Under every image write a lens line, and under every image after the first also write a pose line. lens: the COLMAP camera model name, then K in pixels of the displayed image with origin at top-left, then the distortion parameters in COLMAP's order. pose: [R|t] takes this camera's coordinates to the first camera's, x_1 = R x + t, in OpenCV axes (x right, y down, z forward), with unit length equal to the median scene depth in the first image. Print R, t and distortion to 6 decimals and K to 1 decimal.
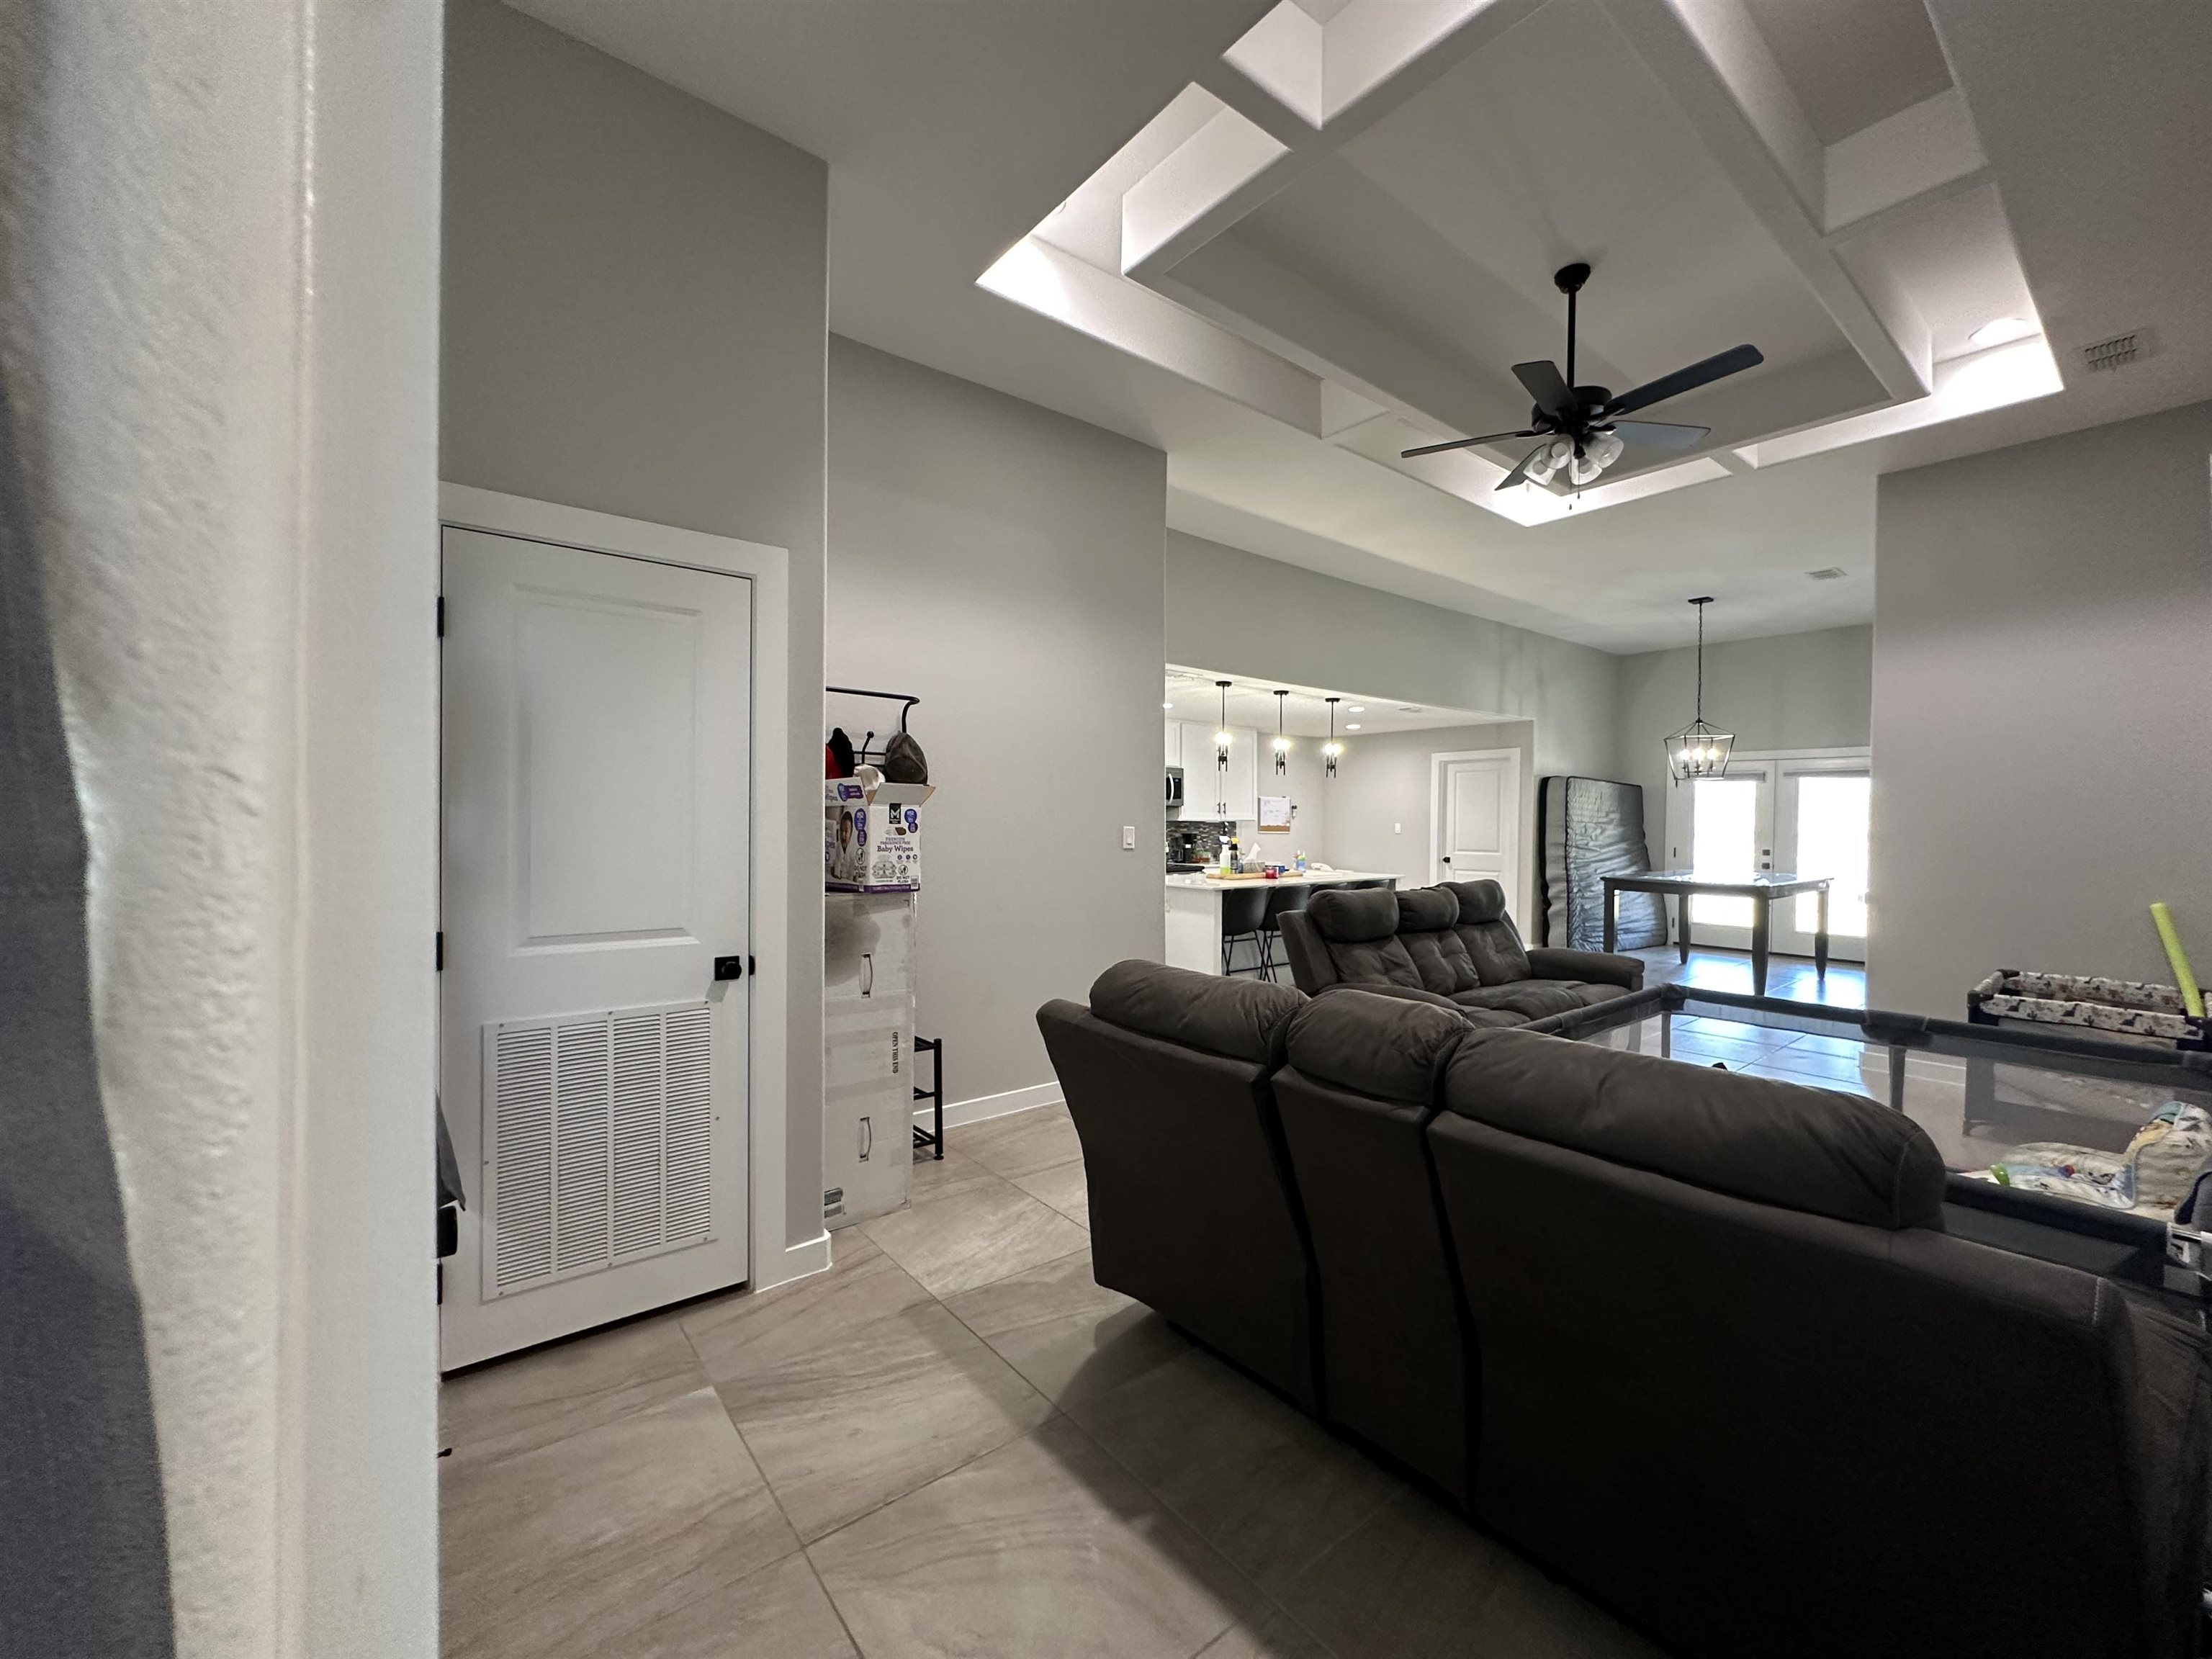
lens RADIAL K [[883.0, 0, 1100.6], [0, 883.0, 825.6], [0, 0, 1]] dist [-0.004663, 0.001326]
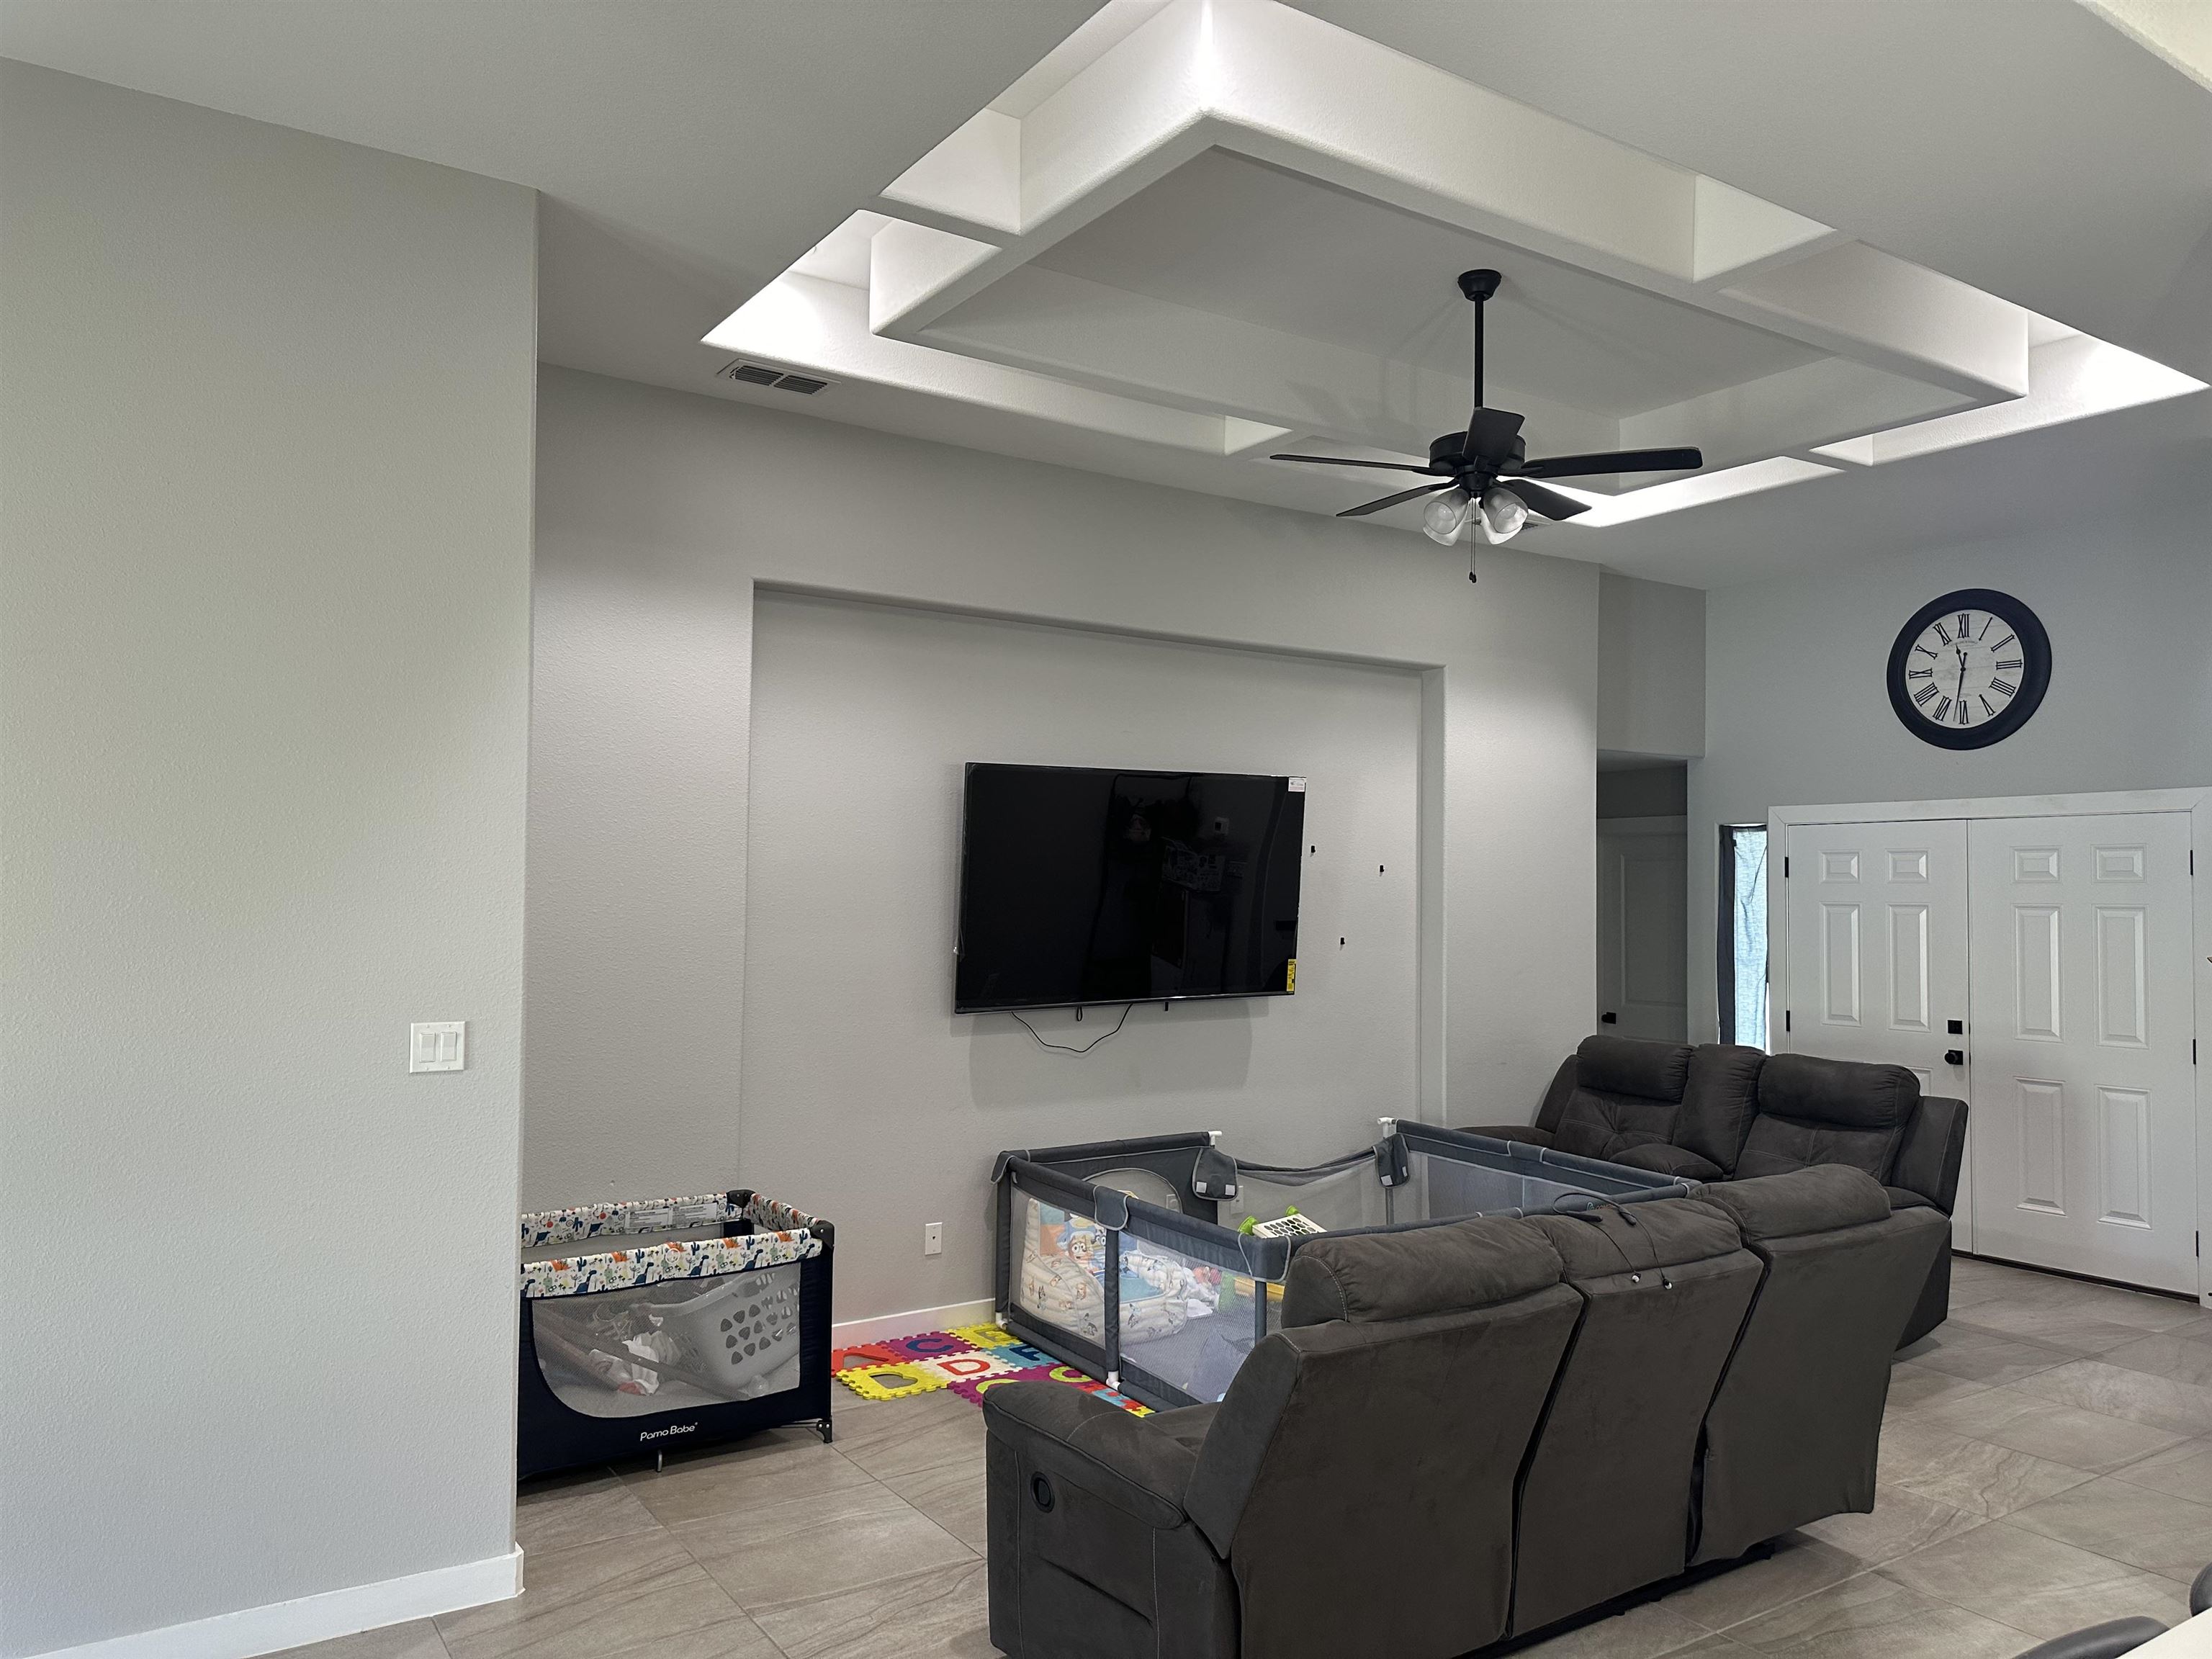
lens RADIAL K [[1539.4, 0, 1117.9], [0, 1539.4, 842.2], [0, 0, 1]] dist [0.100778, -0.119522]
pose [[-0.996913, -0.019638, 0.076015, 0.742111], [-0.022012, 0.999292, -0.030514, -0.075381], [-0.075361, -0.032093, -0.996640, 2.396116]]
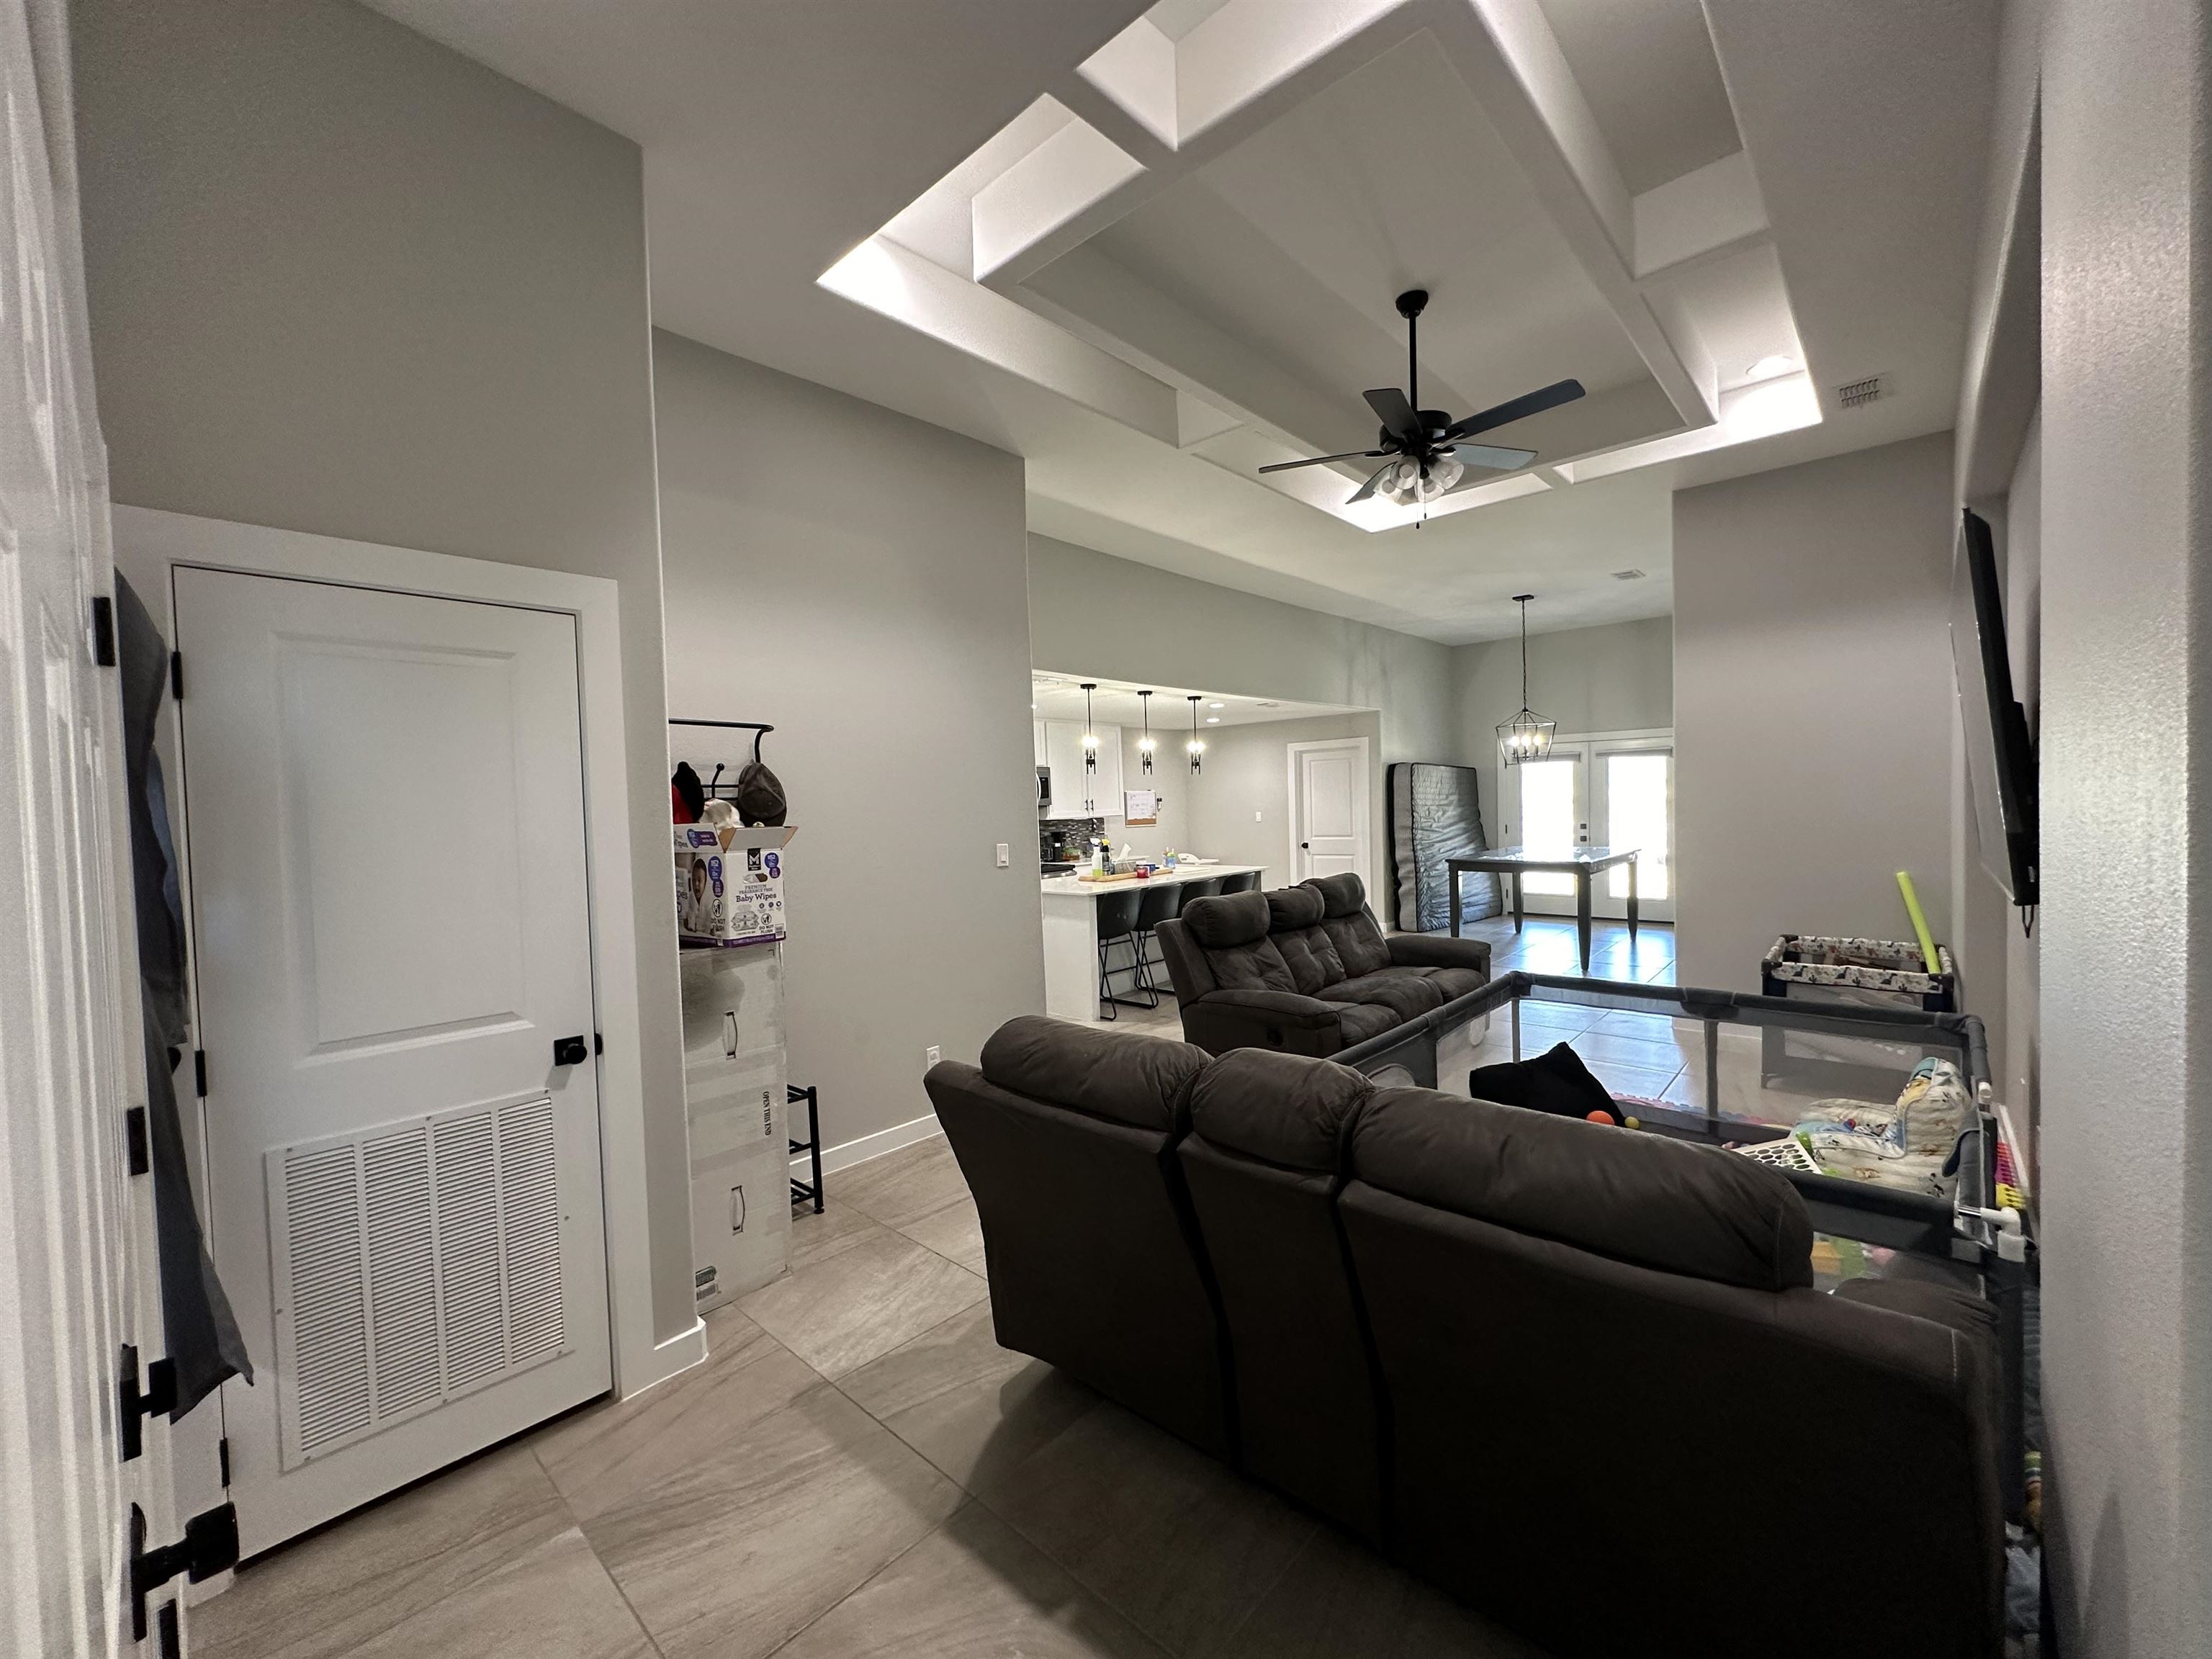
lens RADIAL K [[883.0, 0, 1100.6], [0, 883.0, 825.6], [0, 0, 1]] dist [-0.004663, 0.001326]
pose [[0.987226, -0.044349, 0.153032, -0.011743], [0.041684, 0.998919, 0.020582, -0.045035], [-0.153779, -0.013940, 0.988007, 0.023884]]
